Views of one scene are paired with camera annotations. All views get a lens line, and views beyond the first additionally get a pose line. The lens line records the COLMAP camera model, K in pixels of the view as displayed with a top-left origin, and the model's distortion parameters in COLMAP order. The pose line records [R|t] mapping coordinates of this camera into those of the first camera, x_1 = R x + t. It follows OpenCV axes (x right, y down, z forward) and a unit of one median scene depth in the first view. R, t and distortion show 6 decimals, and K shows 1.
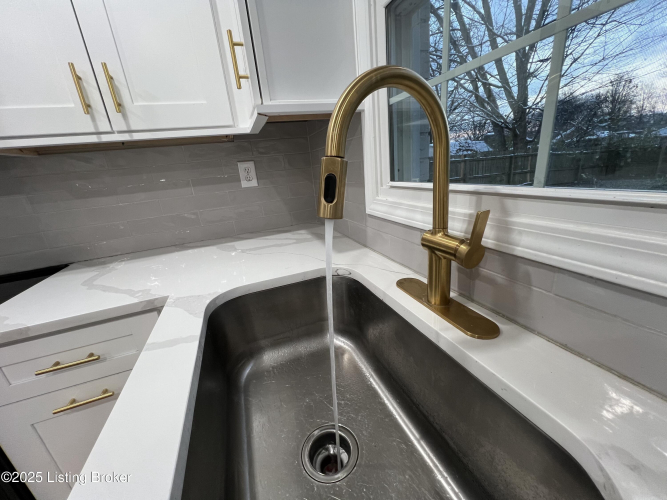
lens RADIAL K [[268.5, 0, 333.5], [0, 268.5, 250.0], [0, 0, 1]] dist [0.000709, -0.000443]
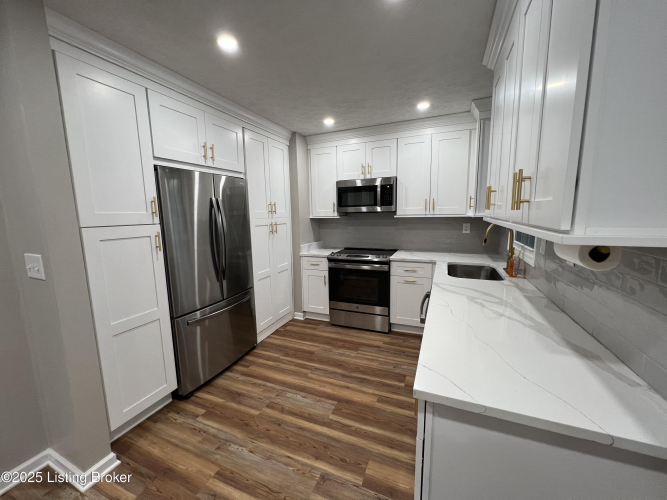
lens RADIAL K [[268.5, 0, 333.5], [0, 268.5, 250.0], [0, 0, 1]] dist [0.000709, -0.000443]
pose [[0.728326, 0.181404, -0.660782, 0.765614], [-0.253584, 0.967212, -0.013976, 0.428867], [0.636582, 0.177743, 0.750447, -2.660198]]
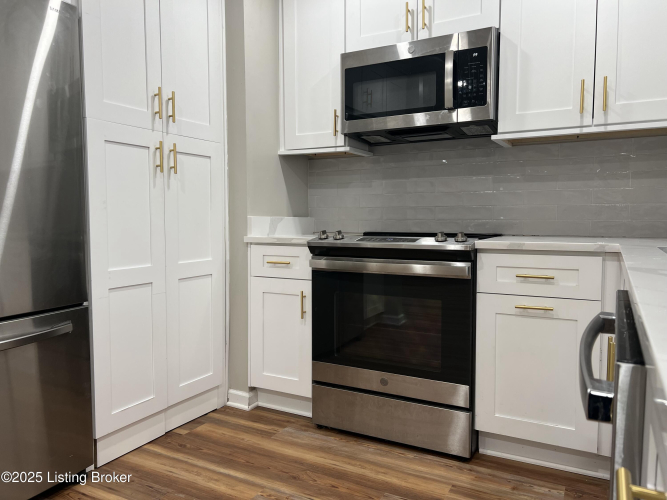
lens RADIAL K [[508.8, 0, 333.5], [0, 508.8, 250.0], [0, 0, 1]] dist [0.072070, -0.097455]
pose [[0.651434, 0.147376, -0.744254, 0.305096], [-0.285185, 0.956580, -0.060198, 0.681856], [0.703067, 0.251465, 0.665179, -1.467253]]
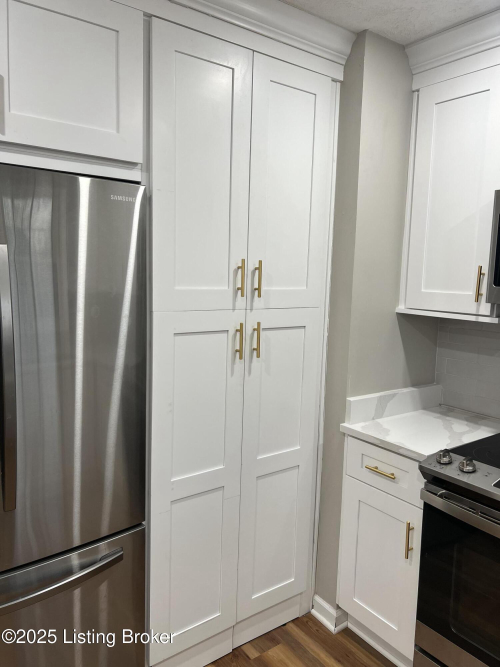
lens RADIAL K [[506.6, 0, 250.0], [0, 506.6, 333.5], [0, 0, 1]] dist [0.045163, -0.004634]
pose [[0.272626, 0.223501, -0.935801, -0.310401], [-0.337478, 0.933060, 0.124529, -0.041858], [0.900990, 0.281863, 0.329803, -1.124279]]
